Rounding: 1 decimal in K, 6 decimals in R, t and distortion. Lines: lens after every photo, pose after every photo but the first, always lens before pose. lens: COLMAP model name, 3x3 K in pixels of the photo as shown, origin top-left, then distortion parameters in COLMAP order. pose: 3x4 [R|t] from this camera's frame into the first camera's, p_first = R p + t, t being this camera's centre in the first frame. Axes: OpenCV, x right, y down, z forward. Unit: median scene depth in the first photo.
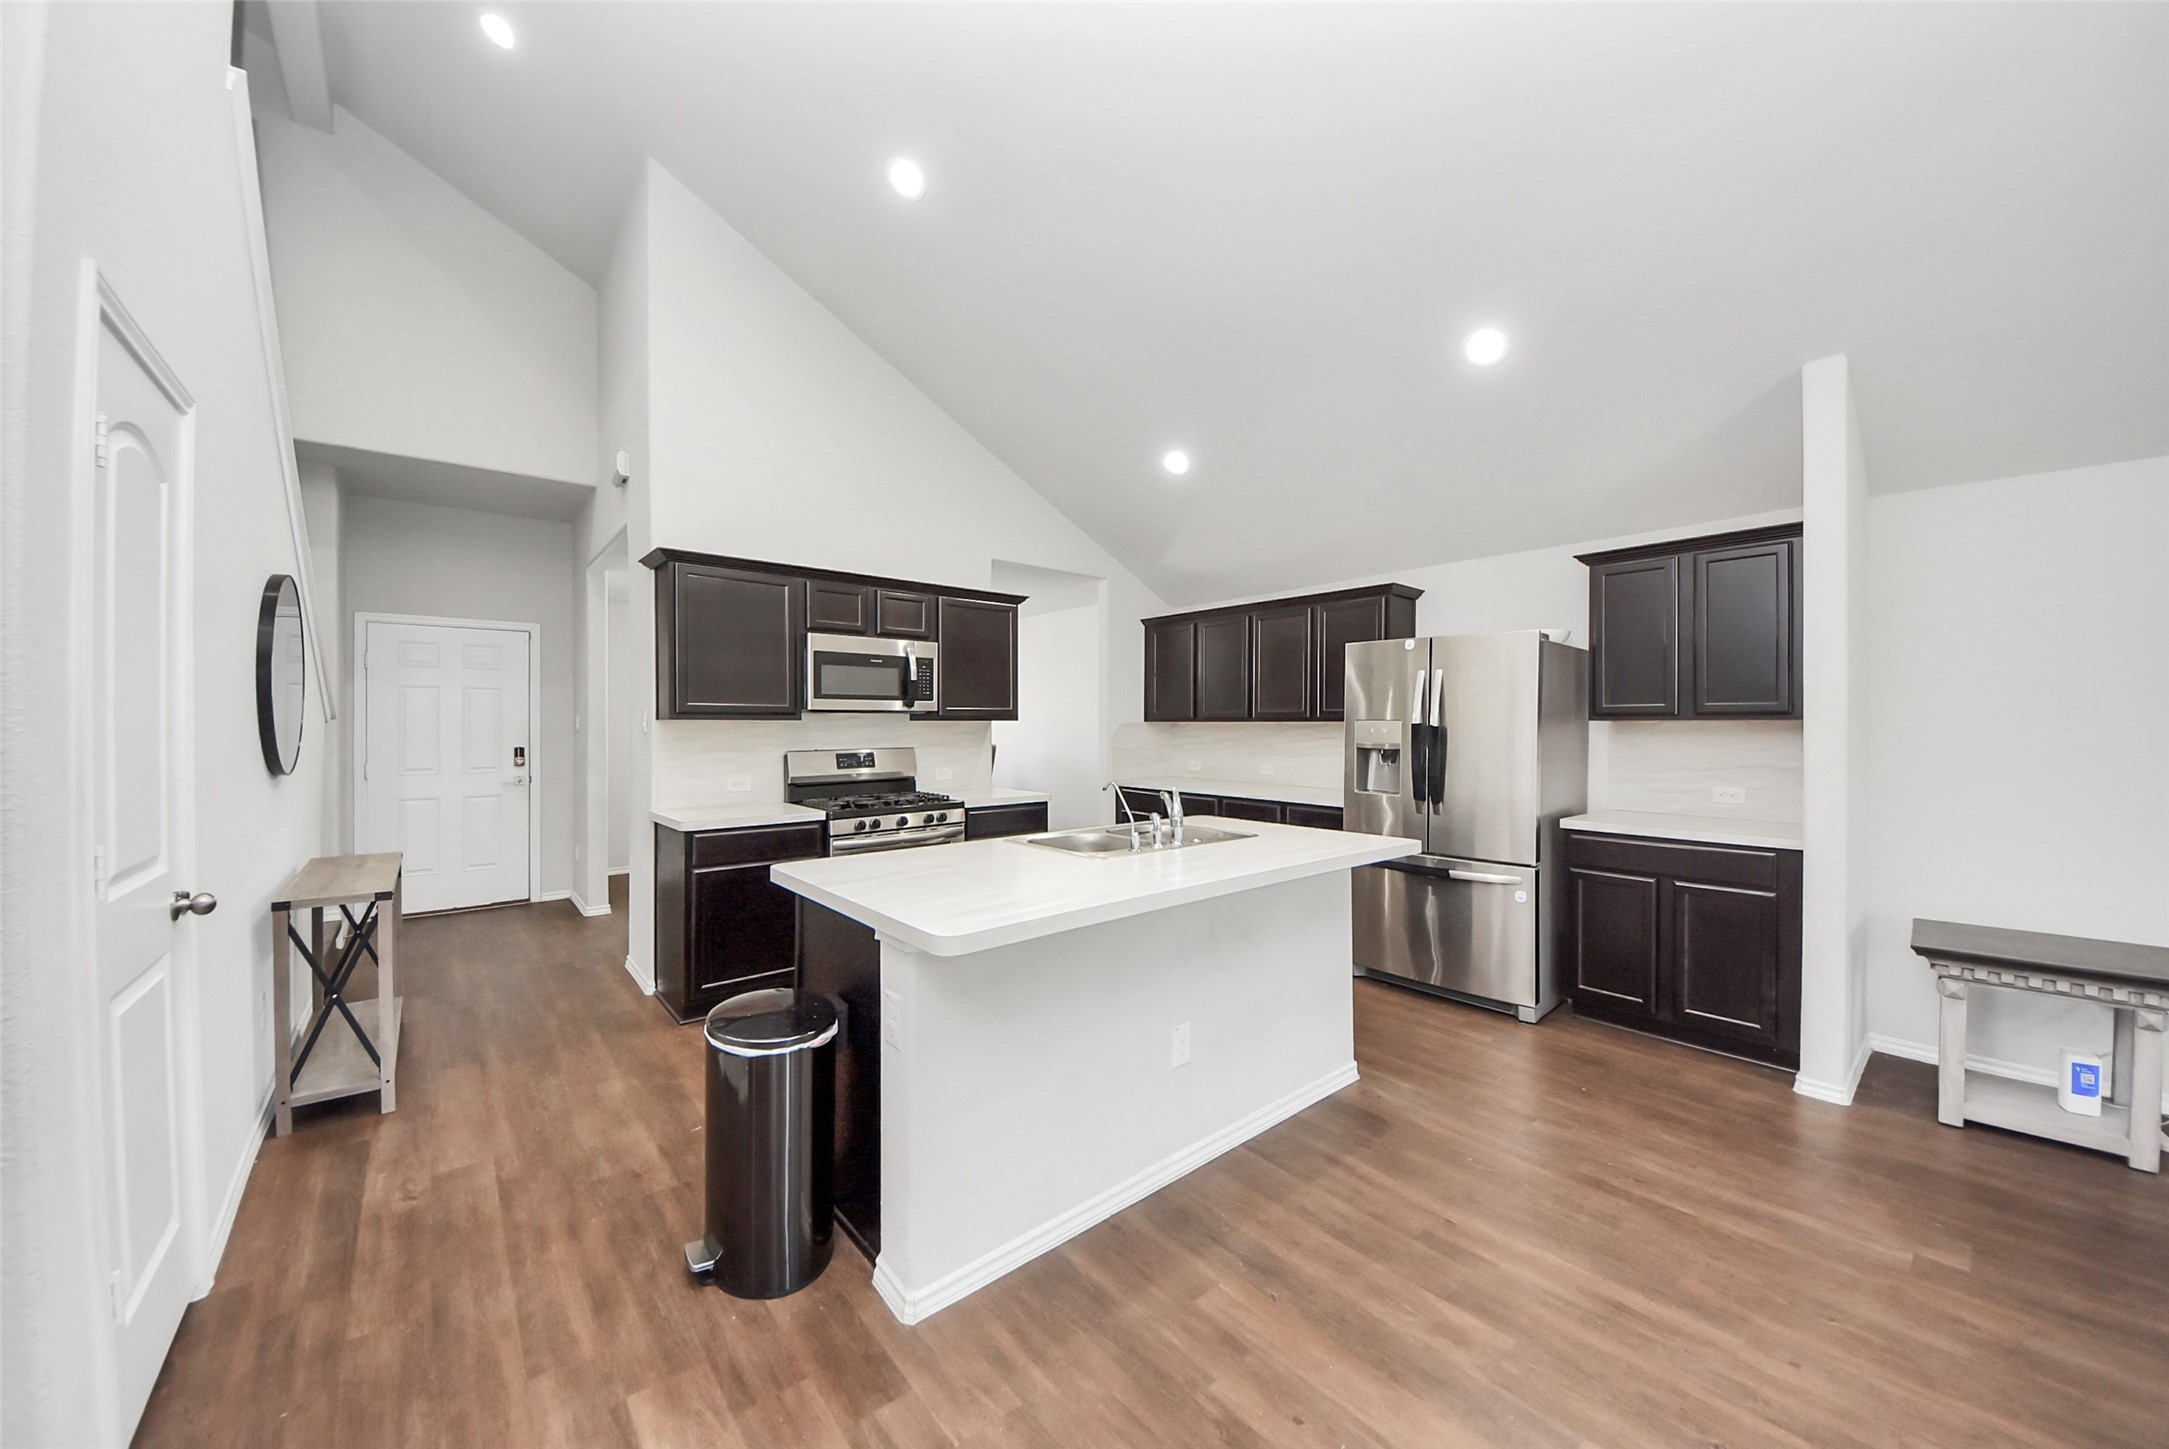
lens RADIAL K [[789.0, 0, 1089.1], [0, 789.0, 722.3], [0, 0, 1]] dist [0.047596, -0.029482]
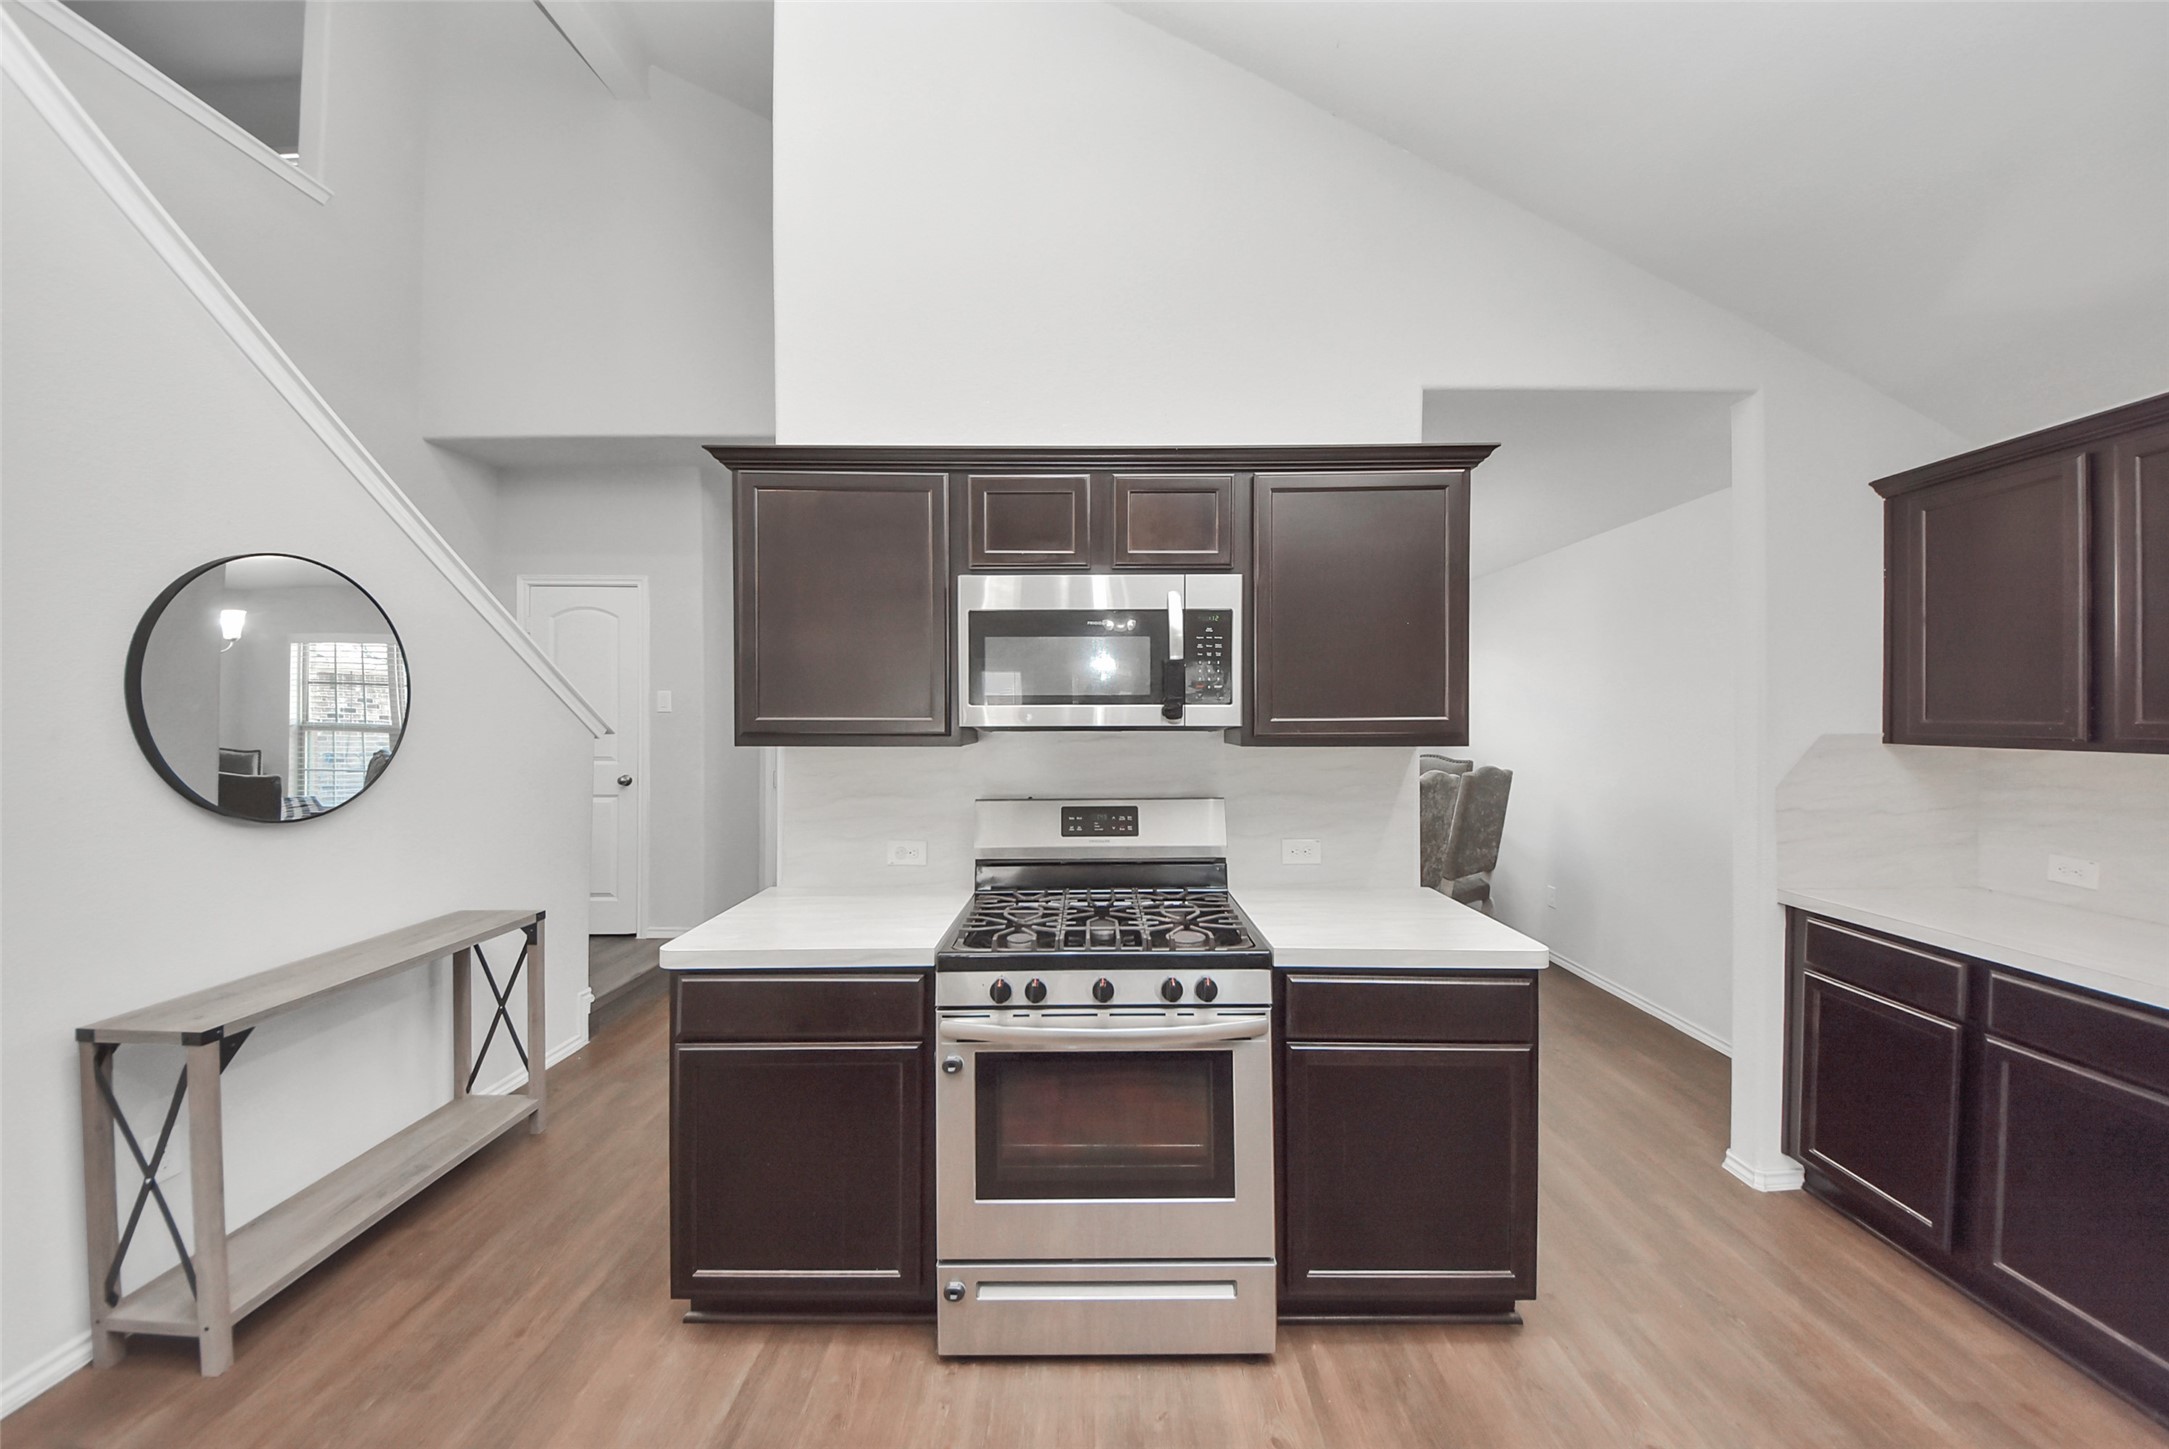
lens RADIAL K [[764.3, 0, 1087.2], [0, 764.3, 731.2], [0, 0, 1]] dist [0.018894, -0.015029]
pose [[0.760951, 0.005394, -0.648787, 0.025270], [0.005415, 0.999878, 0.014664, -0.020276], [0.648787, -0.014672, 0.760829, 0.688266]]
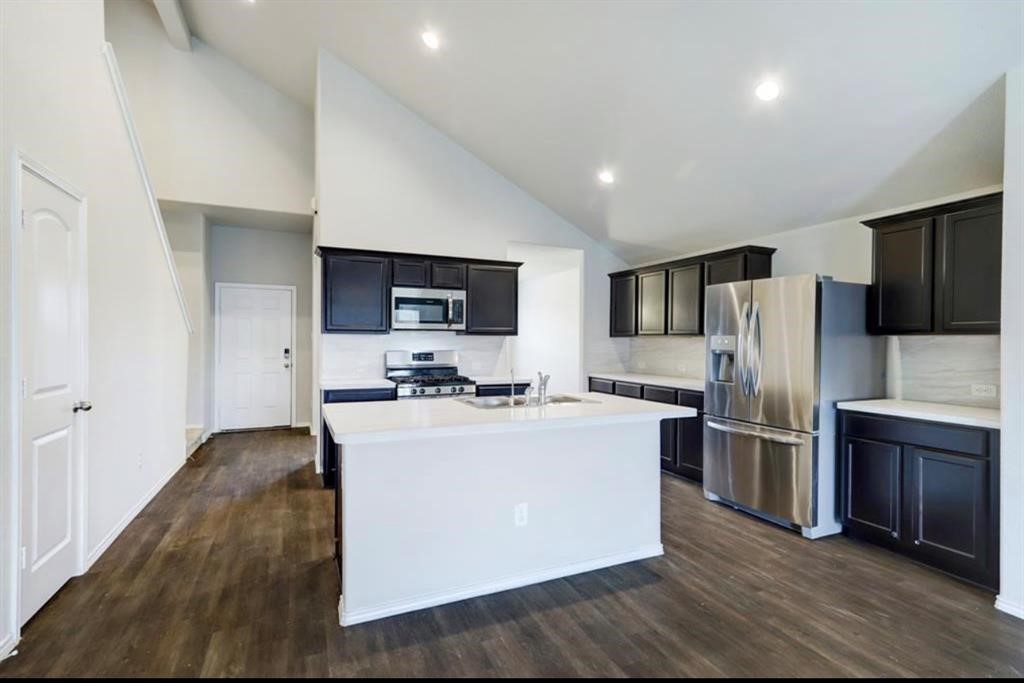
lens RADIAL K [[500.5, 0, 512.0], [0, 500.5, 341.5], [0, 0, 1]] dist [0.026793, 0.000228]
pose [[0.960025, 0.006801, -0.279830, 0.248637], [-0.006041, 0.999975, 0.003579, 0.008443], [0.279847, -0.001745, 0.960043, -0.052133]]
